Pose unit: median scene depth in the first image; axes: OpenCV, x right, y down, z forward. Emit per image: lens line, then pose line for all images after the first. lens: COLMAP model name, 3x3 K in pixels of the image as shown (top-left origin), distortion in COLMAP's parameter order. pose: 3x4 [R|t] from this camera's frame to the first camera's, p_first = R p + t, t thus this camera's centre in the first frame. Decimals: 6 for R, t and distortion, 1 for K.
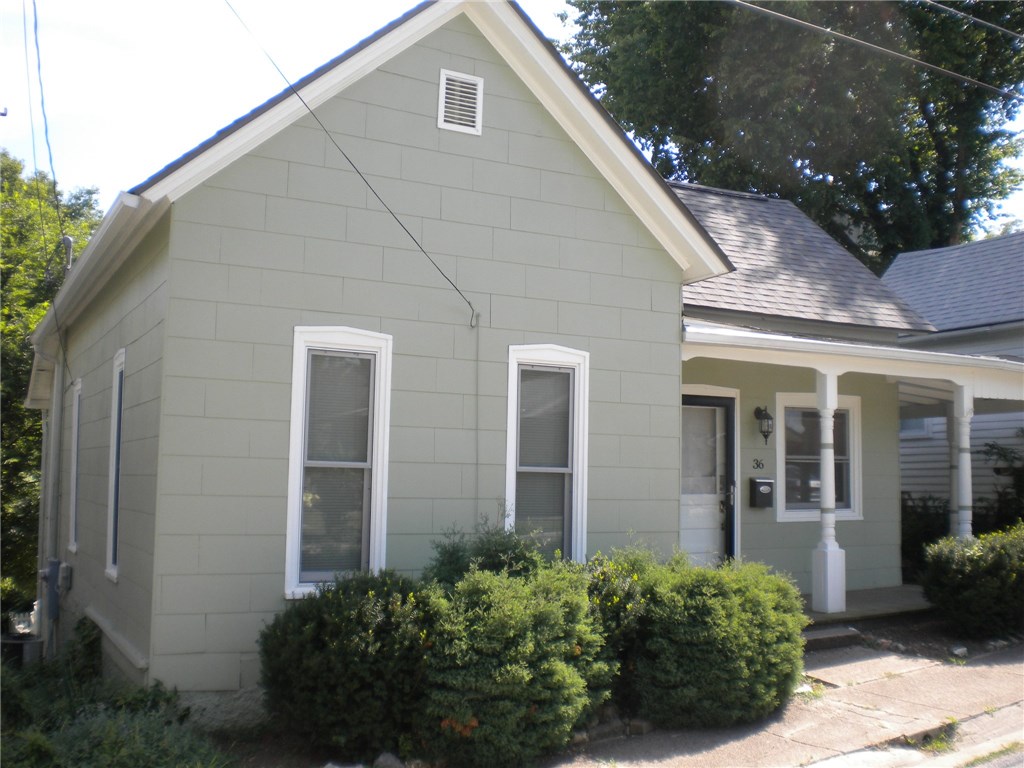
lens RADIAL K [[1072.6, 0, 512.0], [0, 1072.6, 384.0], [0, 0, 1]] dist [-0.069798, -0.175837]
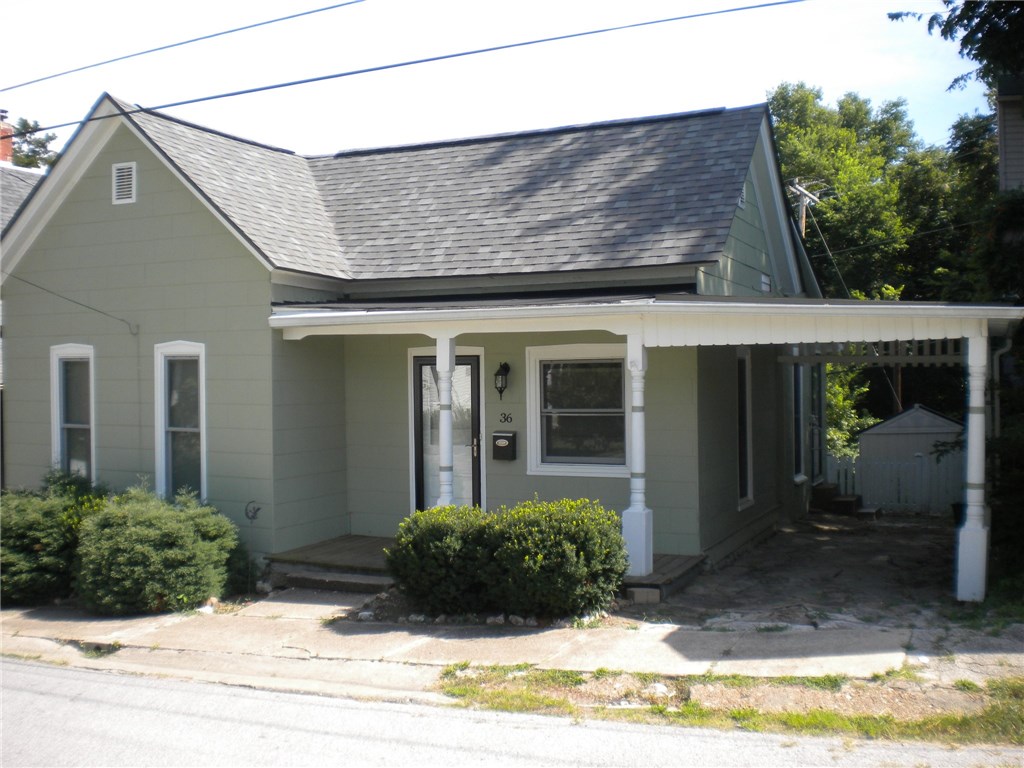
lens RADIAL K [[1072.6, 0, 512.0], [0, 1072.6, 384.0], [0, 0, 1]] dist [-0.069798, -0.175837]
pose [[0.596669, -0.008023, -0.802447, 1.075801], [0.088004, 0.994573, 0.055492, -0.014909], [0.797647, -0.103729, 0.594137, 0.394274]]
